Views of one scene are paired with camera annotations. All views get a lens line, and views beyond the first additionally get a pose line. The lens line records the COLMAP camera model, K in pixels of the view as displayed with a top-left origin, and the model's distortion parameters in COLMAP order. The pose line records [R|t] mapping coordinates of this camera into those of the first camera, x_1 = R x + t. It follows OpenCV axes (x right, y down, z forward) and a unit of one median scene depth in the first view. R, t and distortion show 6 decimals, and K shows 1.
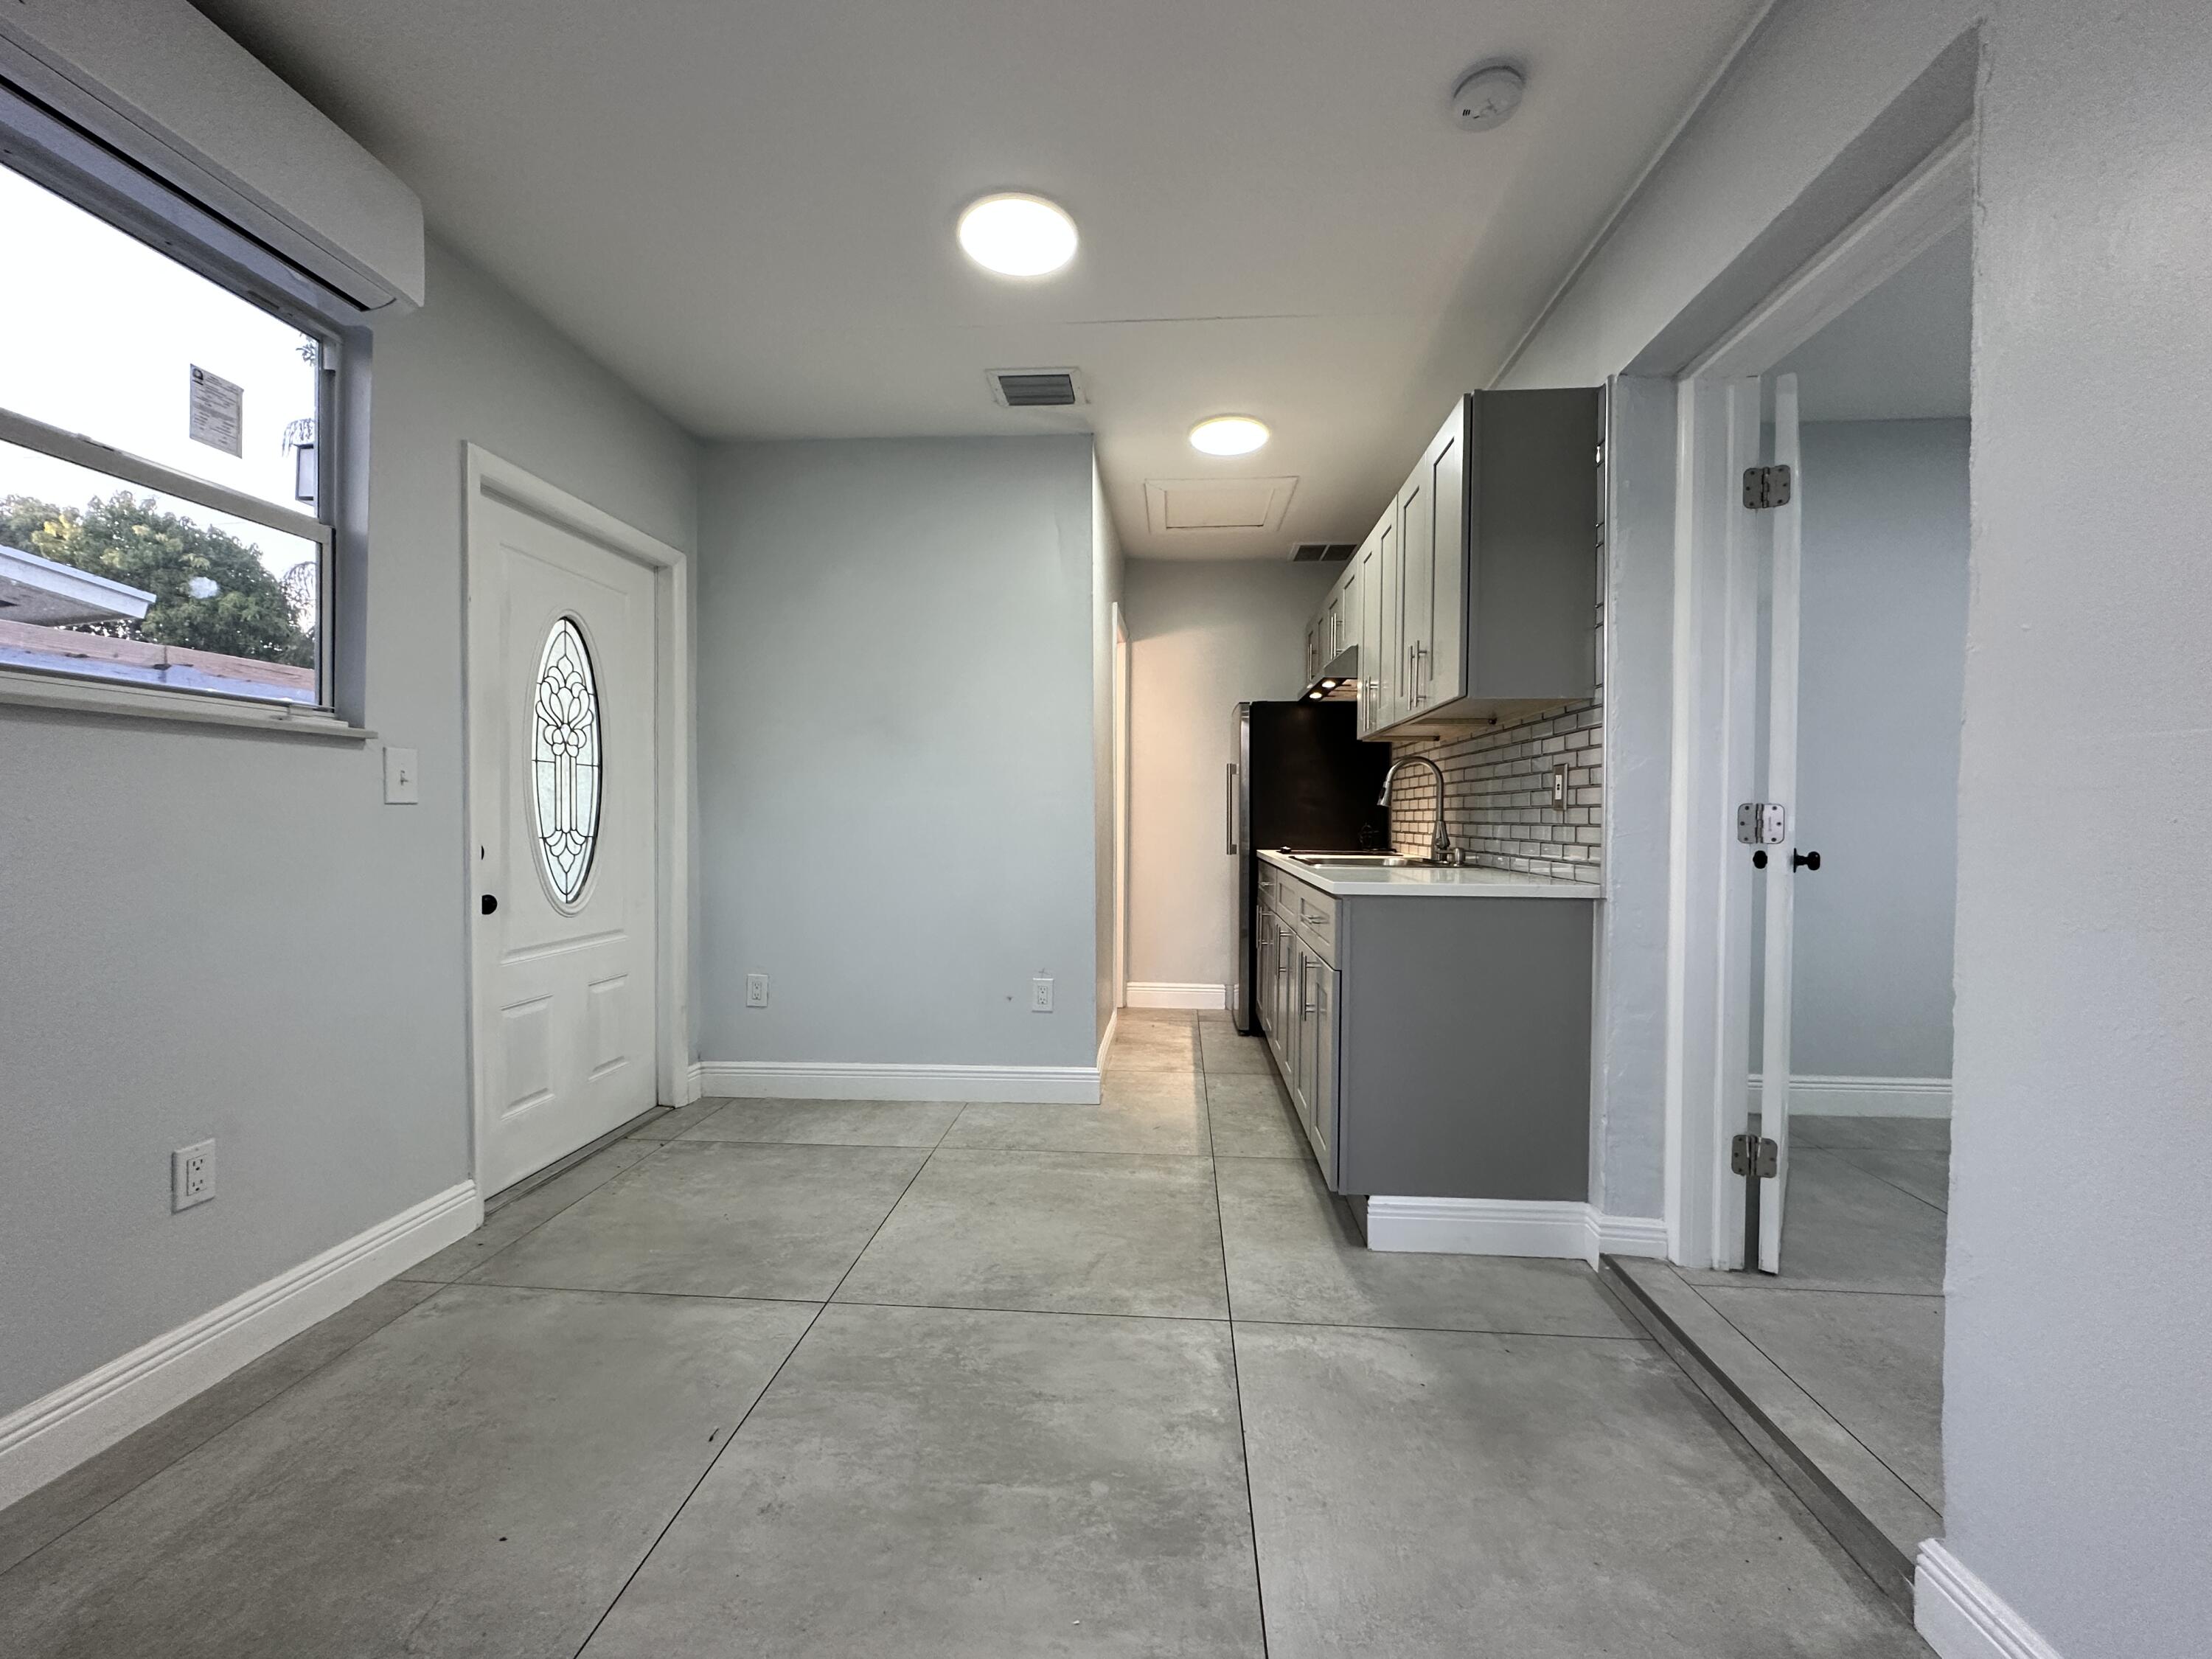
lens RADIAL K [[879.1, 0, 1110.1], [0, 879.1, 829.5], [0, 0, 1]] dist [-0.004568, 0.000374]
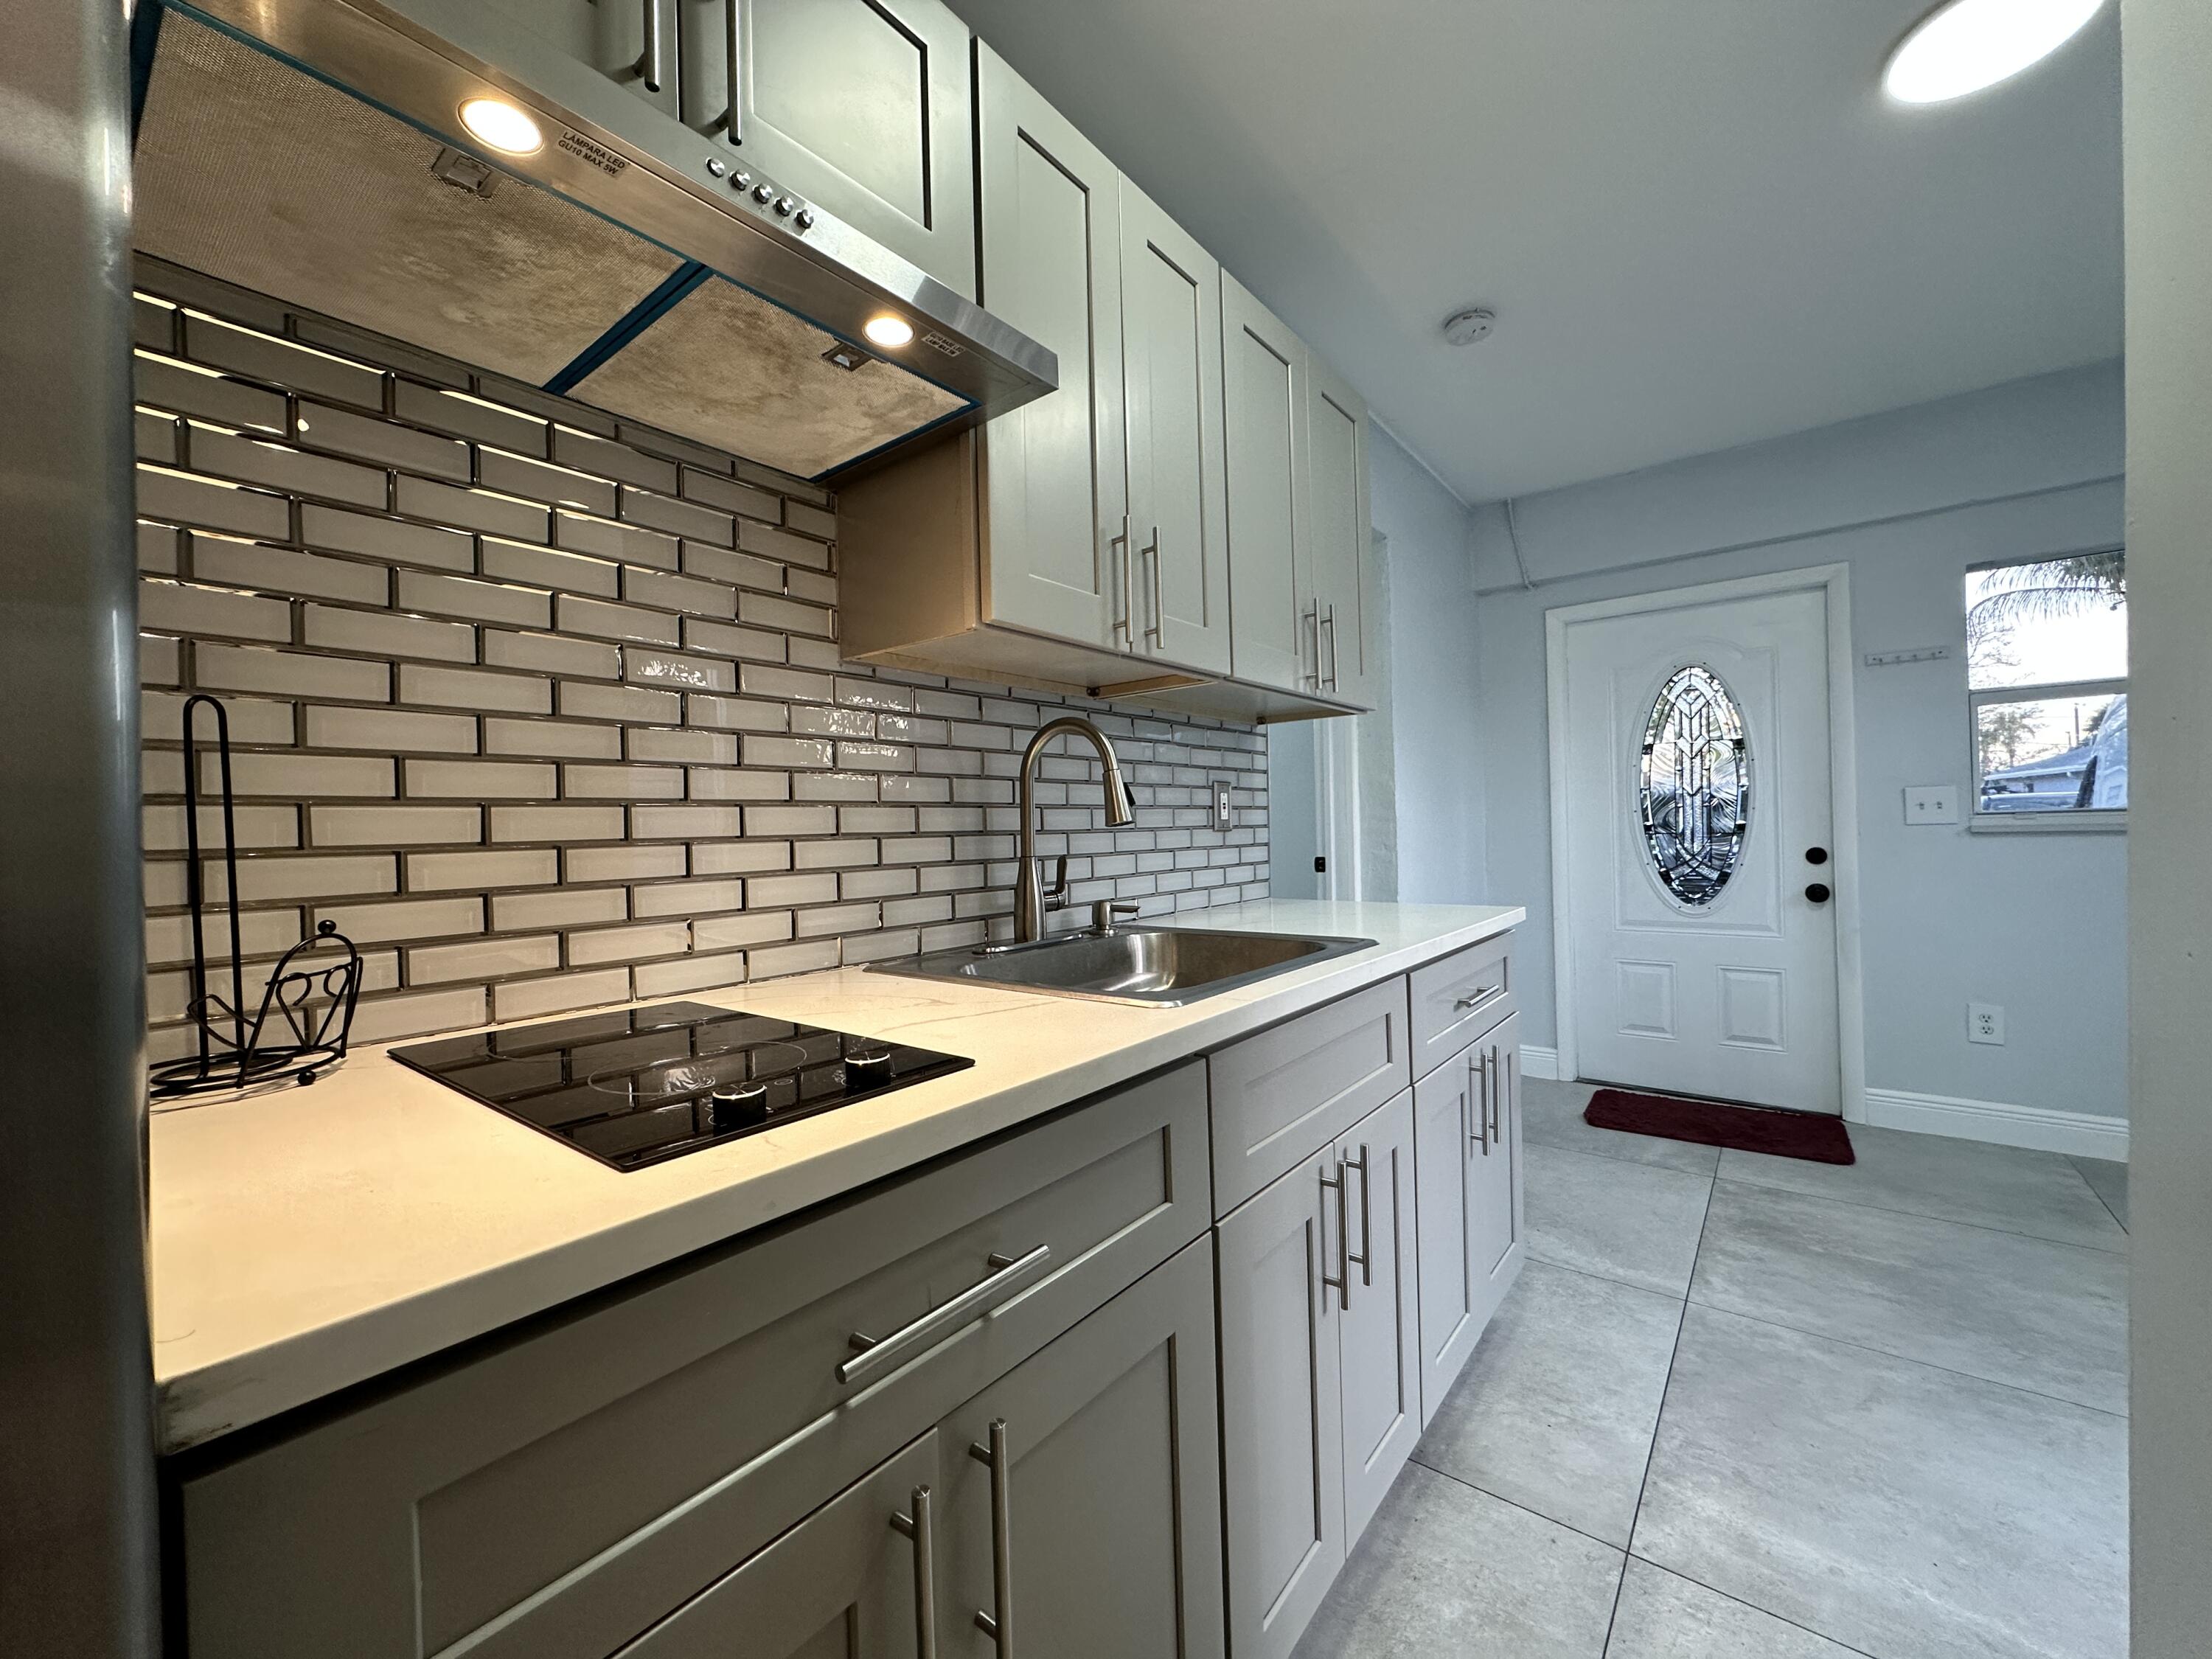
lens RADIAL K [[879.1, 0, 1109.5], [0, 879.1, 826.3], [0, 0, 1]] dist [-0.004568, 0.000374]
pose [[-0.831124, 0.012488, 0.555947, 0.101154], [0.025990, 0.999528, 0.016403, -0.046765], [-0.555480, 0.028082, -0.831056, 1.898245]]
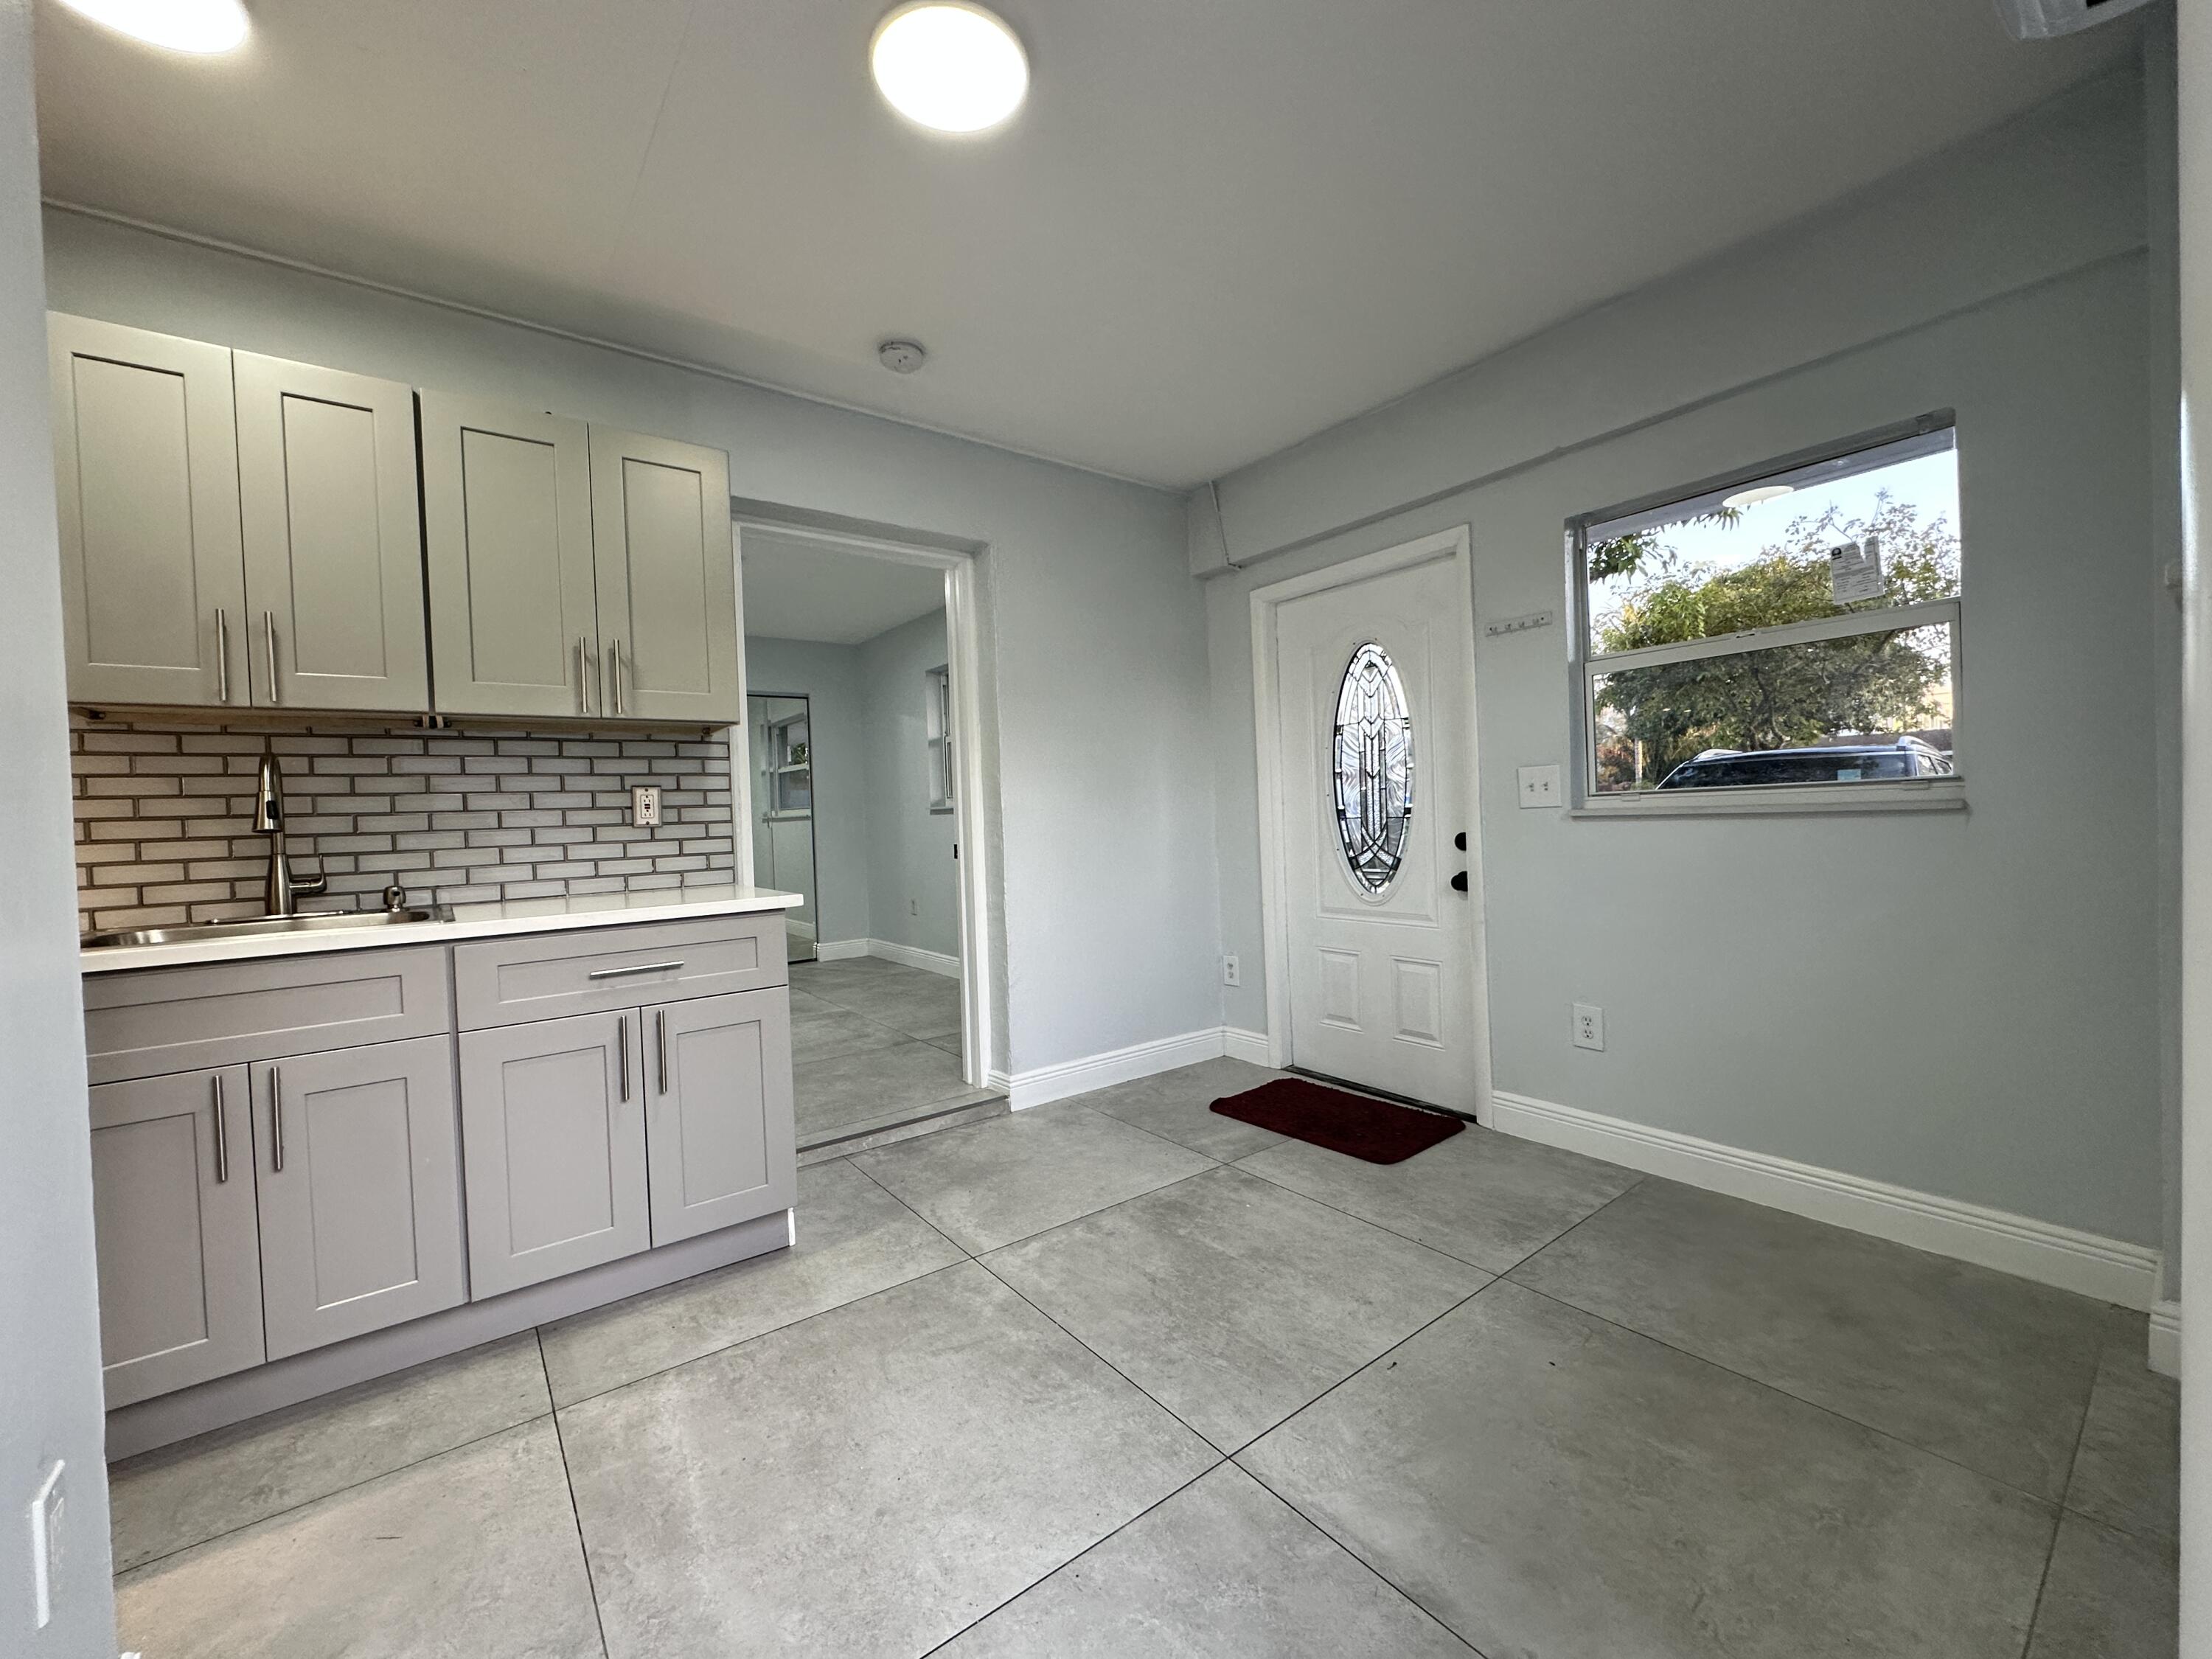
lens RADIAL K [[879.1, 0, 1112.4], [0, 879.1, 829.2], [0, 0, 1]] dist [-0.004568, 0.000374]
pose [[-0.670103, 0.002975, 0.742262, -0.714755], [0.043573, 0.998425, 0.035335, -0.034276], [-0.740988, 0.056021, -0.669177, 1.349457]]
